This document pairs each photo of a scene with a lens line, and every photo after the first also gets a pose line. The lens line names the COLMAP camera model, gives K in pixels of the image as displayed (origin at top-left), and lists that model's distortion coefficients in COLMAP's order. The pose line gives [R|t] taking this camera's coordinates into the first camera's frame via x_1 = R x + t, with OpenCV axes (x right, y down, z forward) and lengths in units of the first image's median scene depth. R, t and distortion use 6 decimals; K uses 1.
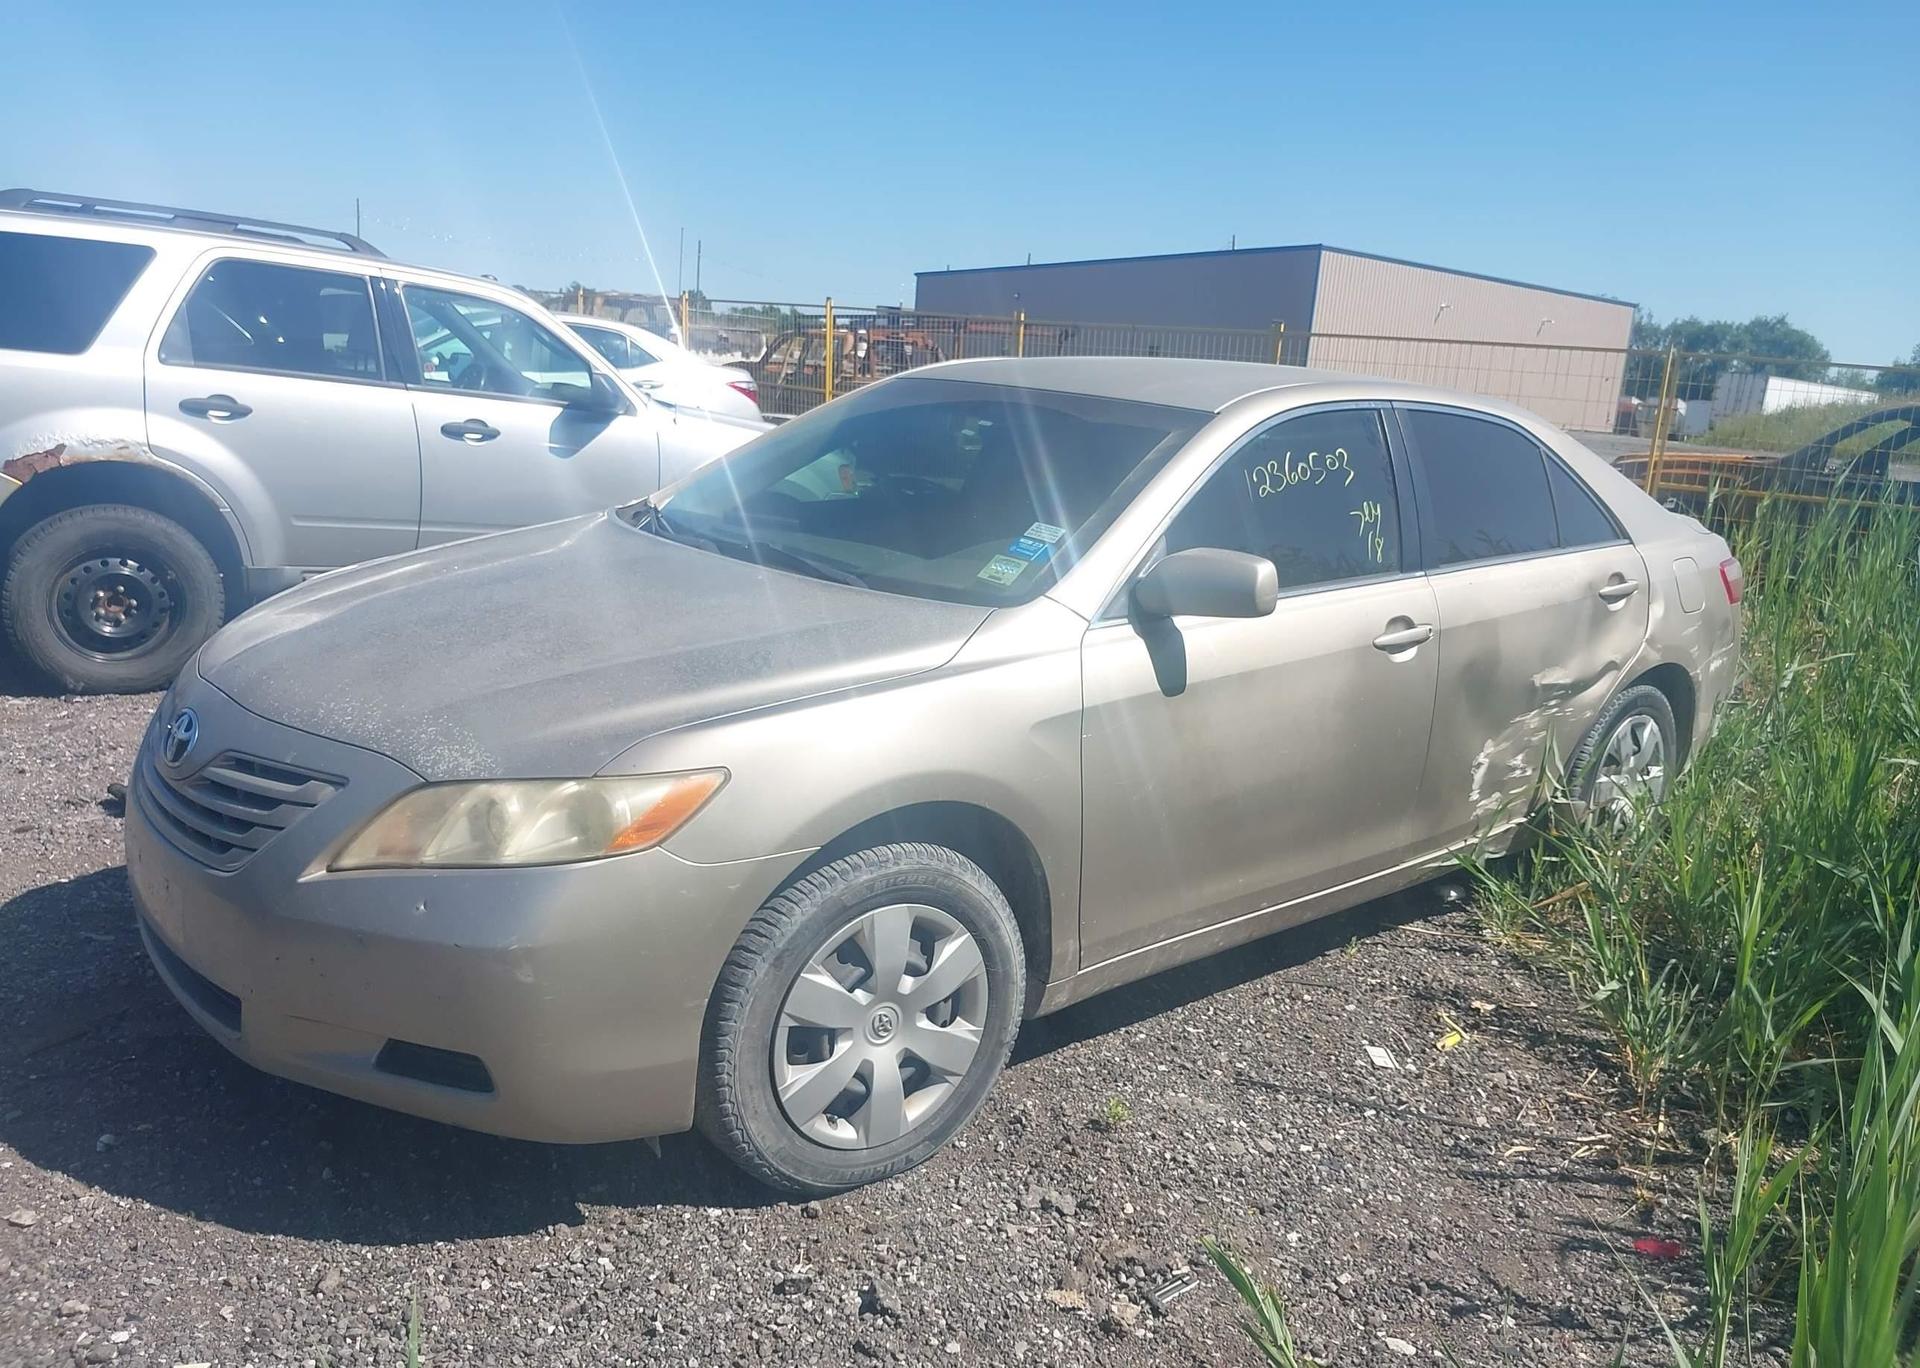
lens RADIAL K [[1611.2, 0, 965.0], [0, 1611.2, 720.0], [0, 0, 1]] dist [-0.004848, -0.009735]
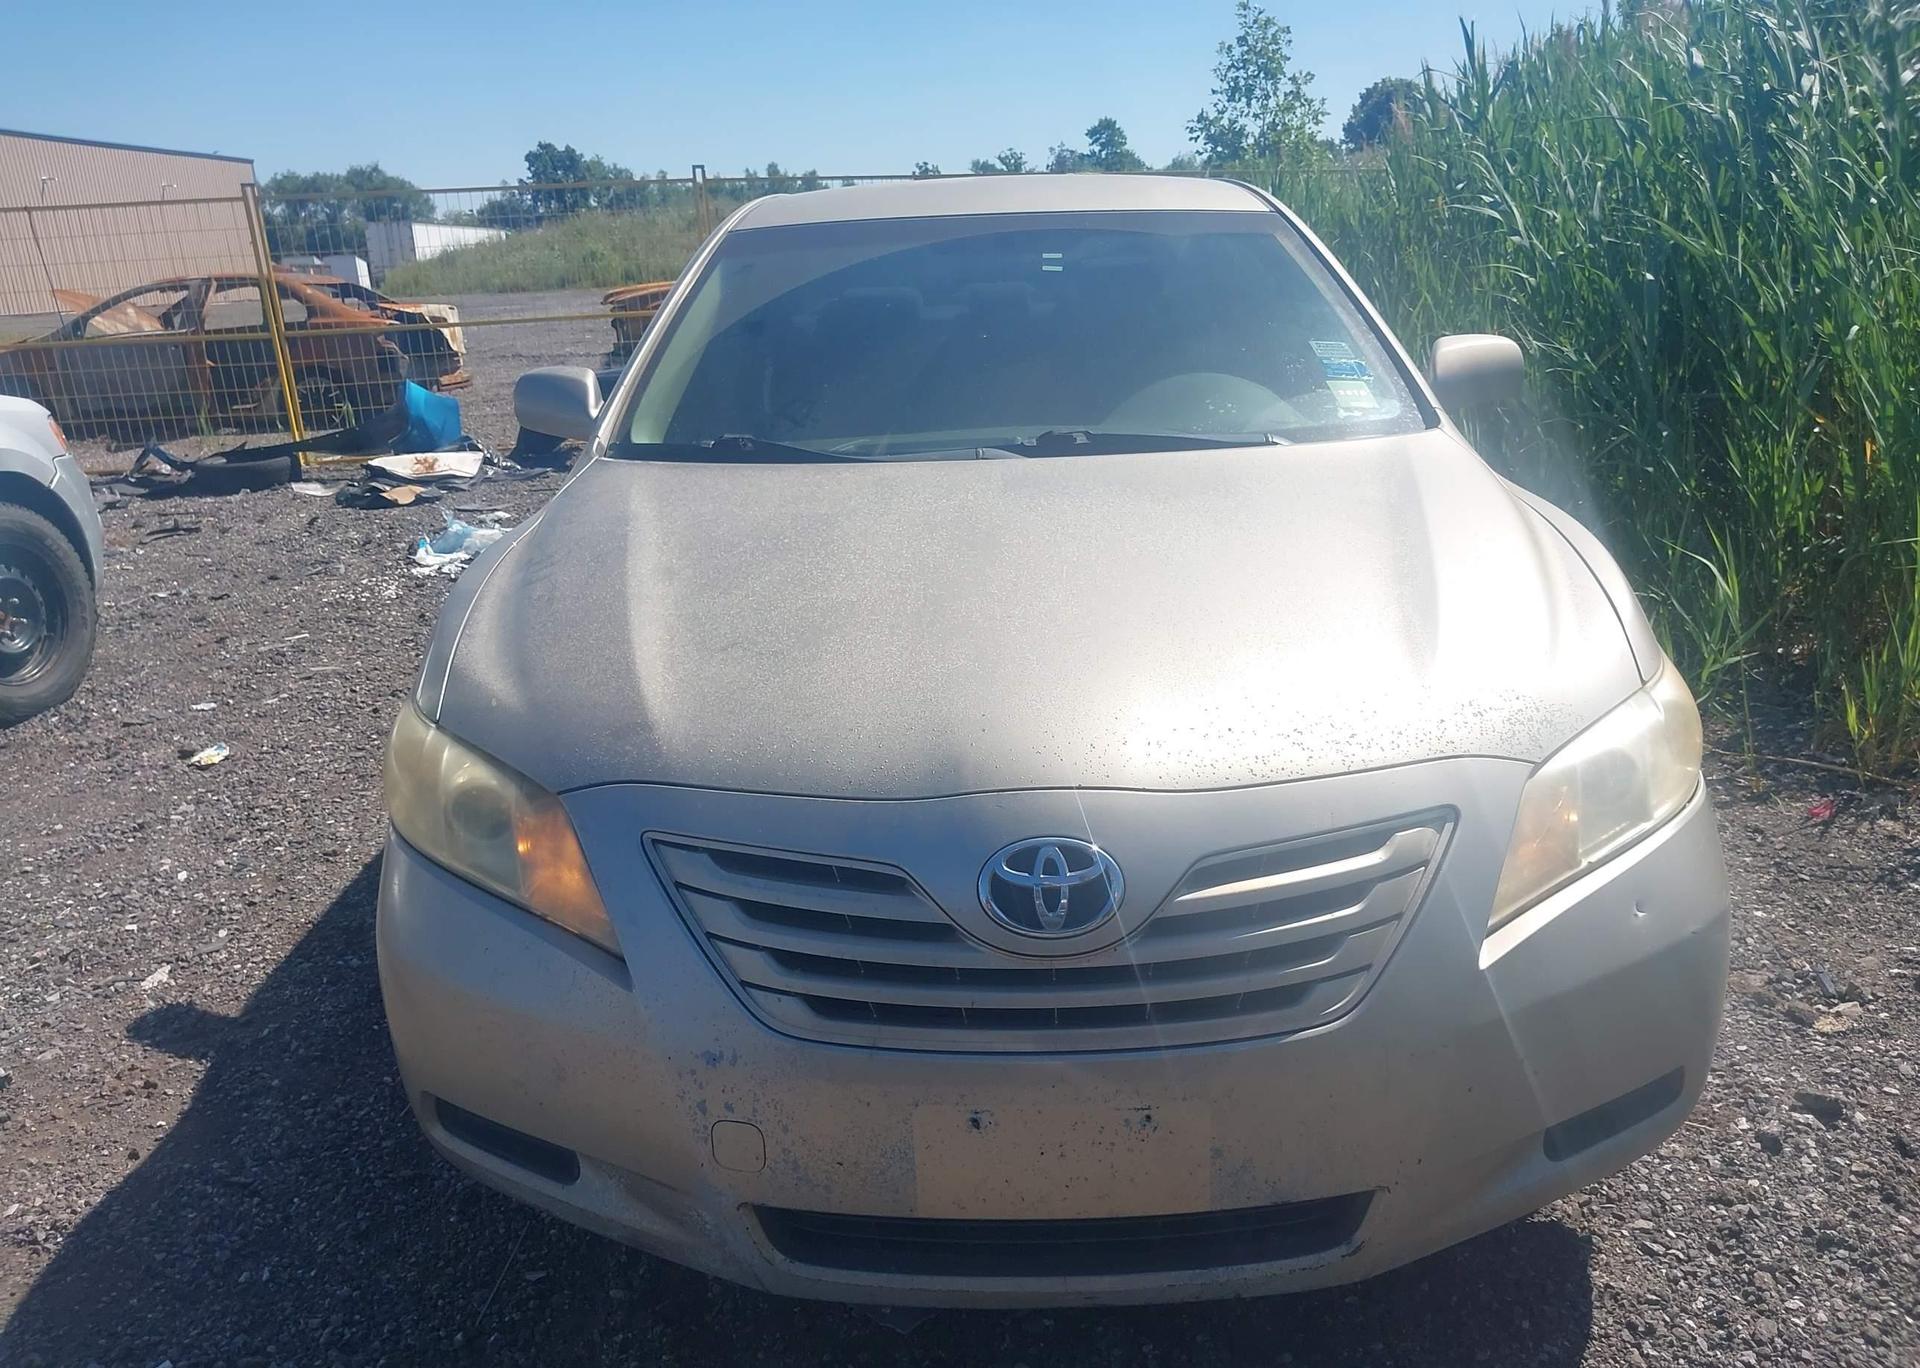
lens RADIAL K [[1592.2, 0, 951.1], [0, 1592.2, 732.0], [0, 0, 1]] dist [0.001314, -0.008978]
pose [[0.633695, -0.317553, 0.705401, -1.115067], [0.253024, 0.946790, 0.198917, -0.220831], [-0.731034, 0.052431, 0.680324, 0.776822]]
